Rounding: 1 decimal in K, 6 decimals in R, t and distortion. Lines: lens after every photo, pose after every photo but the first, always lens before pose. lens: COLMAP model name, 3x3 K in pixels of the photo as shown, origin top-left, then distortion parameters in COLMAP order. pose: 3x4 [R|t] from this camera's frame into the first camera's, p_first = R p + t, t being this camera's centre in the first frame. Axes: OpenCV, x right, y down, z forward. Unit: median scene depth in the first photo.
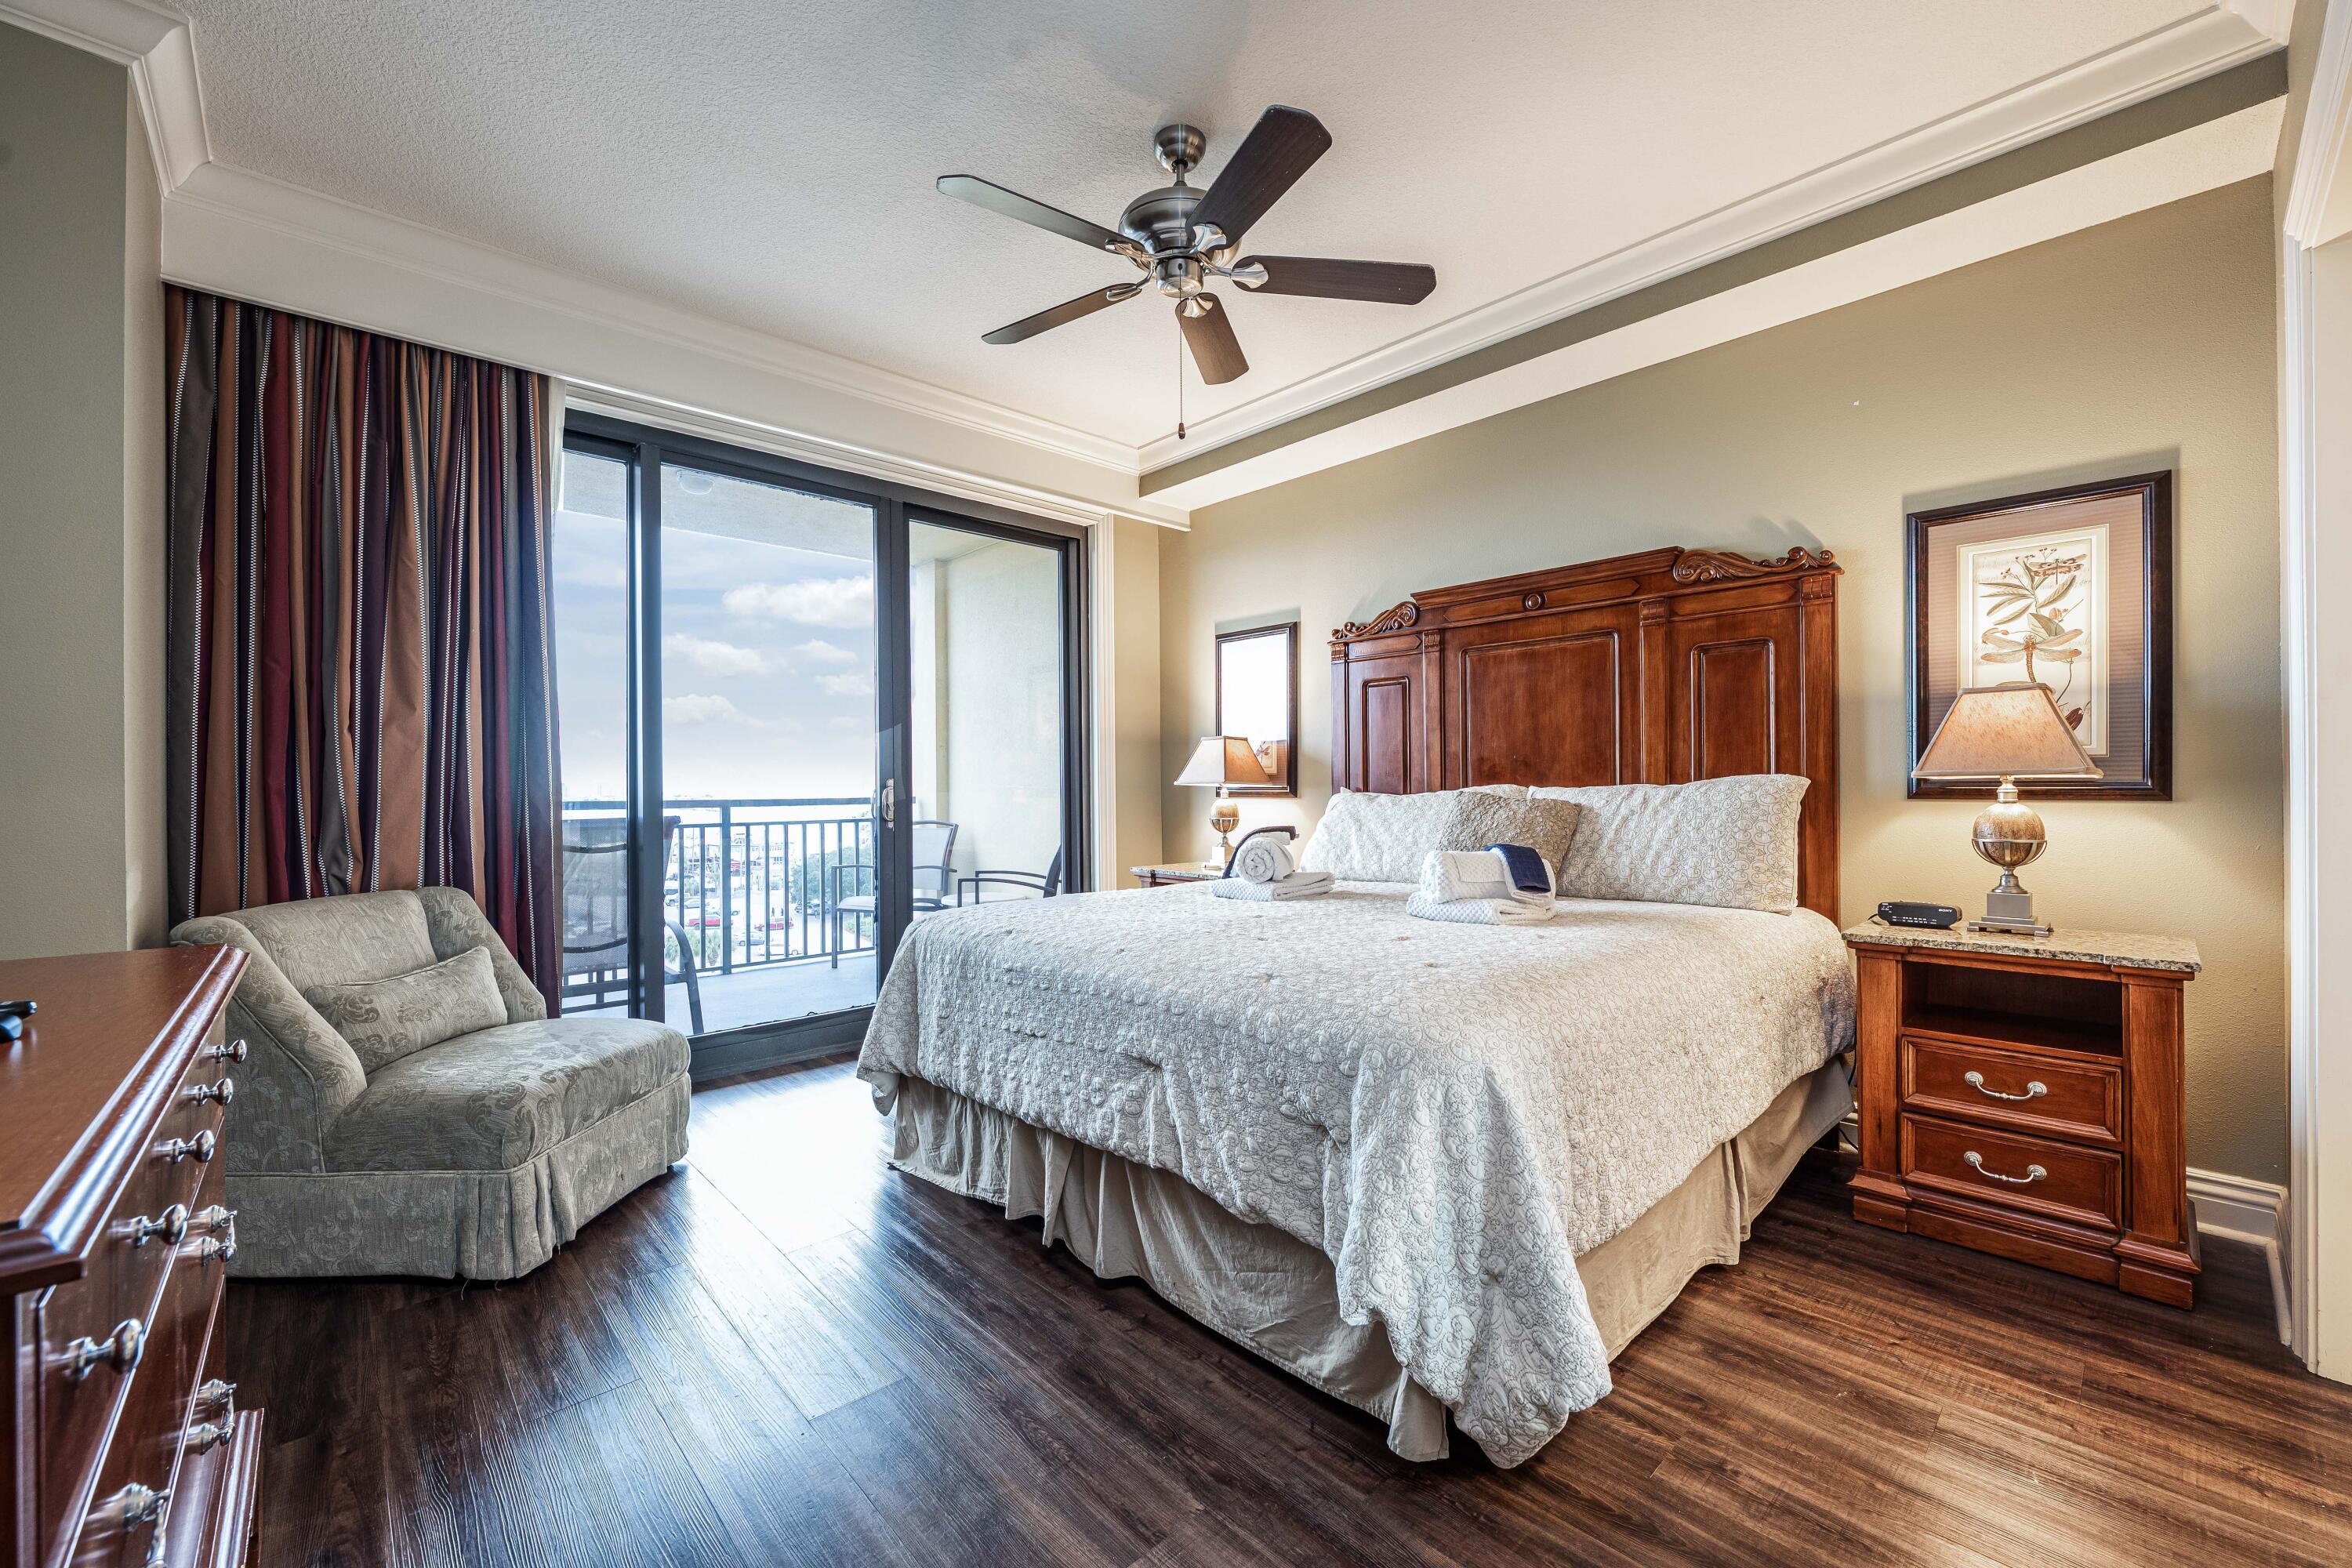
lens RADIAL K [[947.4, 0, 1166.5], [0, 947.4, 771.5], [0, 0, 1]] dist [-0.006440, 0.001041]
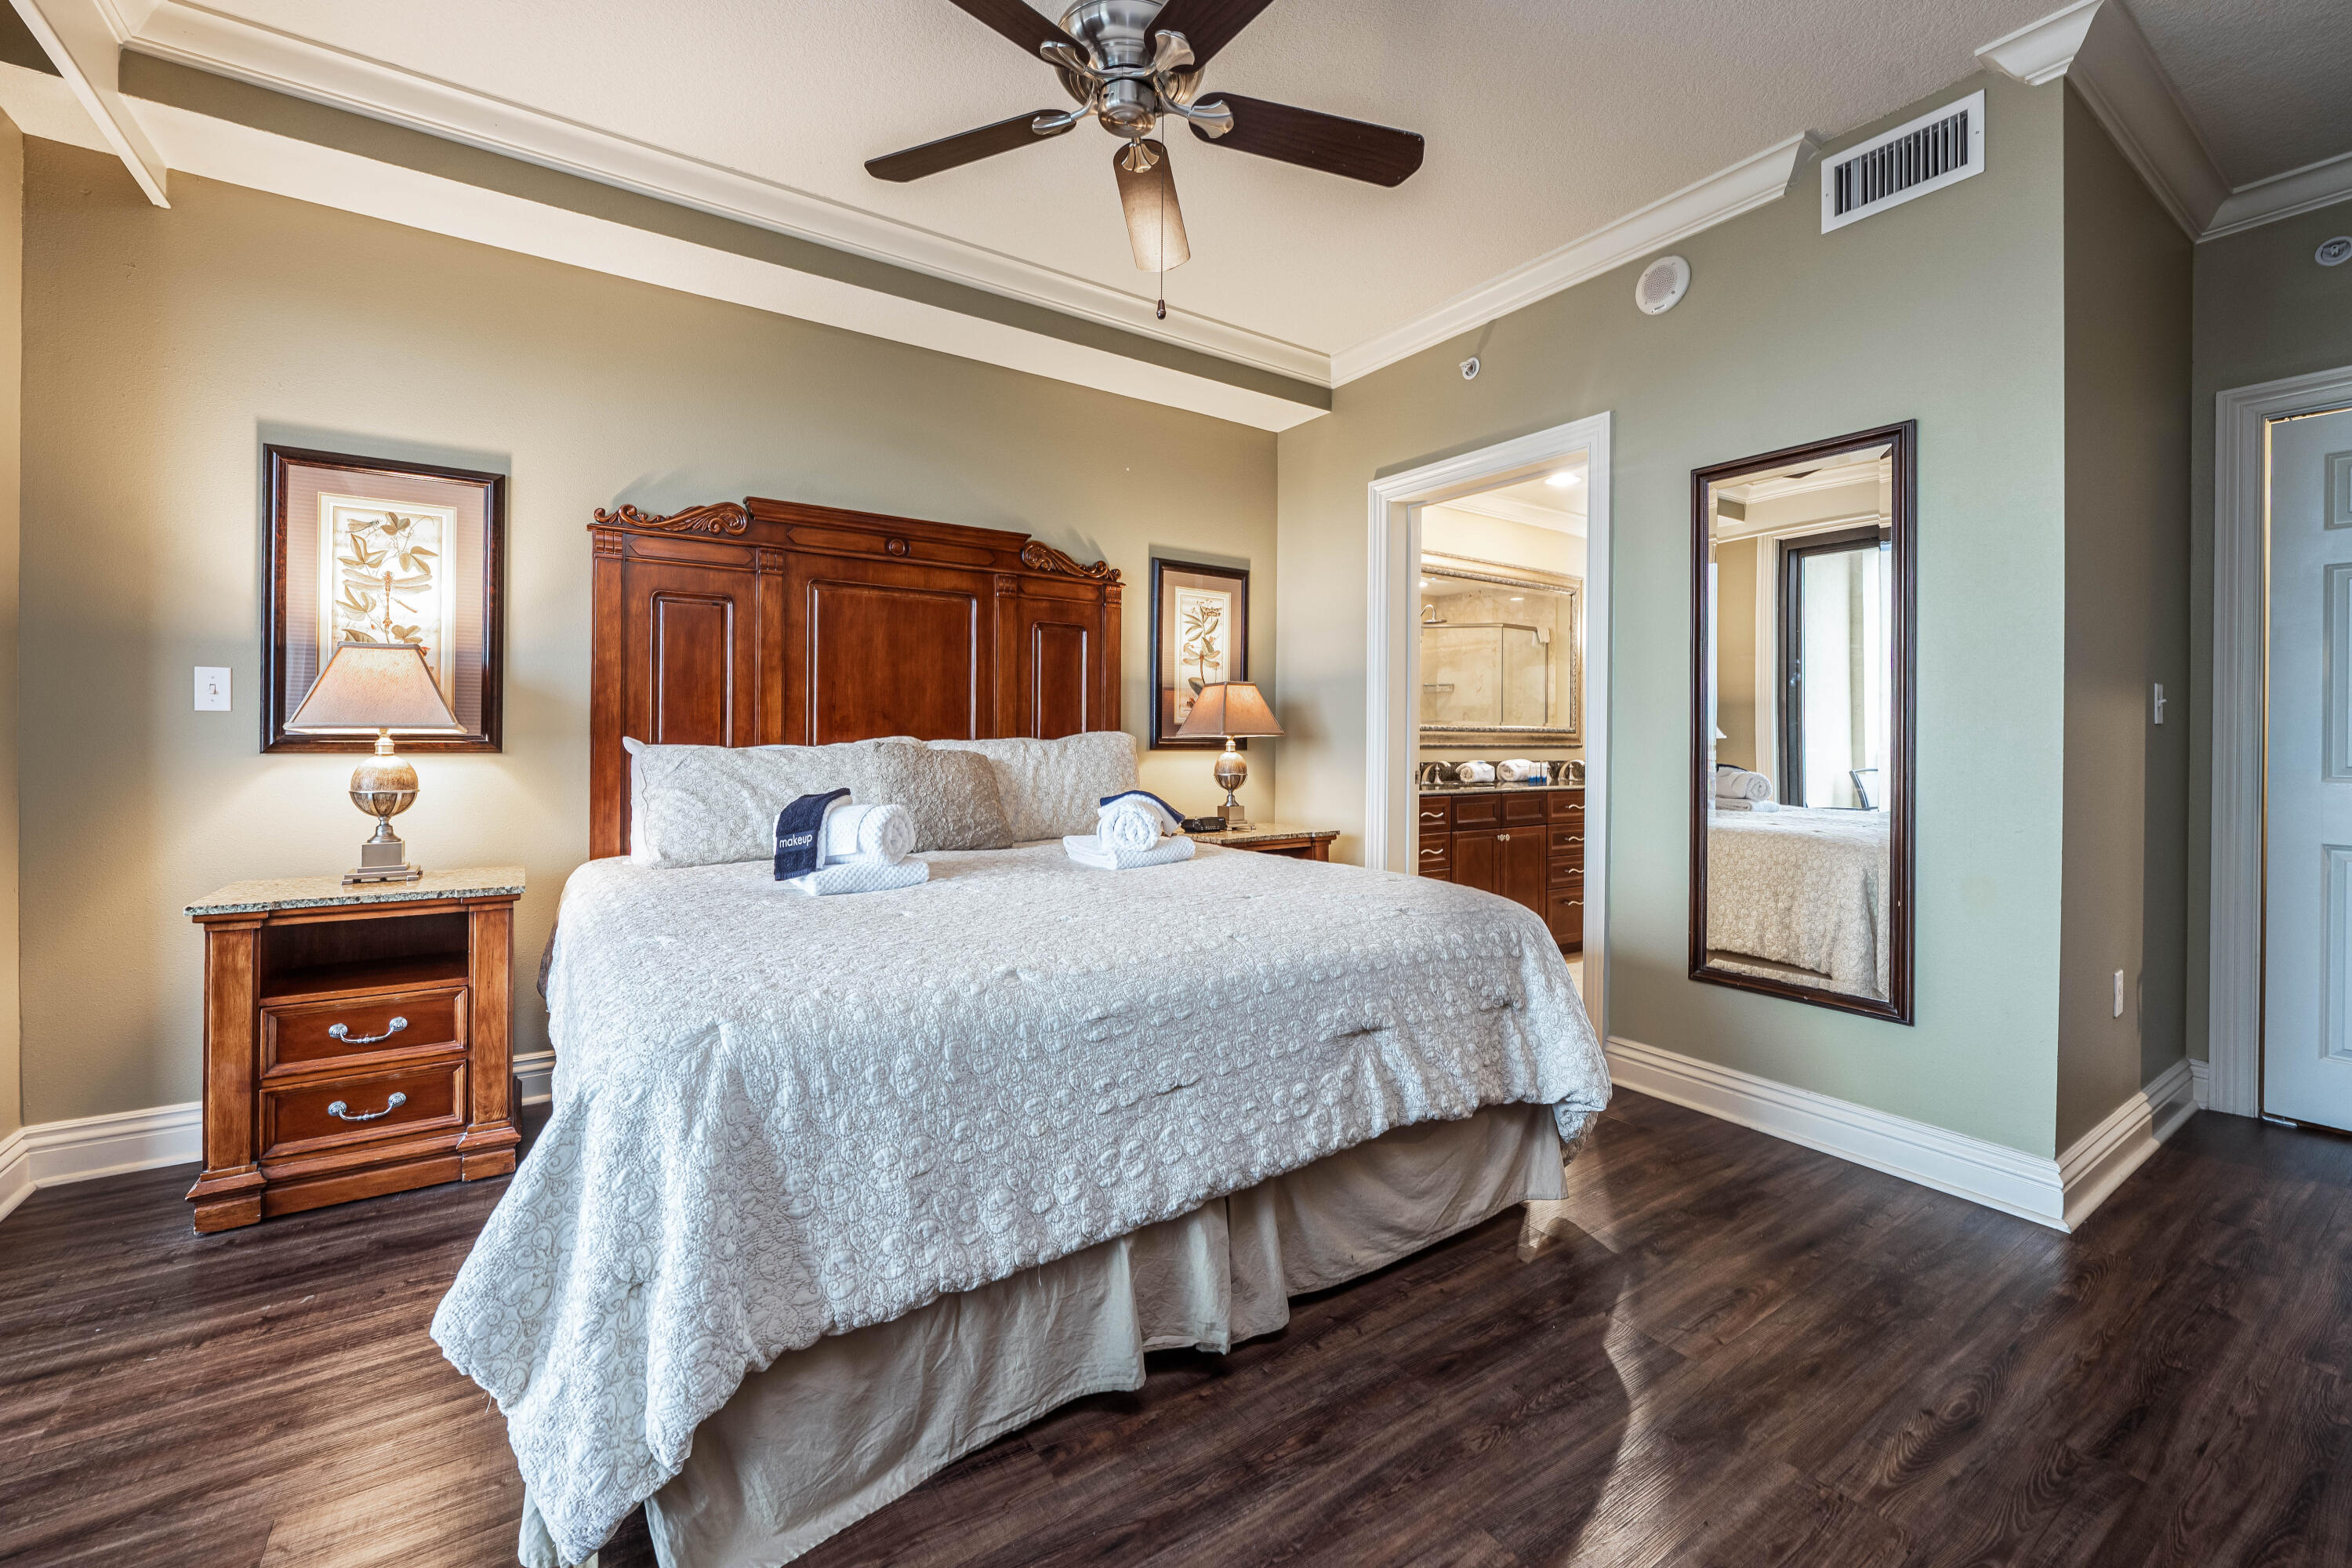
lens RADIAL K [[947.4, 0, 1165.3], [0, 947.4, 762.5], [0, 0, 1]] dist [-0.006440, 0.001041]
pose [[0.150264, -0.016860, 0.988502, -0.643095], [-0.022655, 0.999533, 0.020492, 0.017315], [-0.988386, -0.025474, 0.149812, 0.703207]]
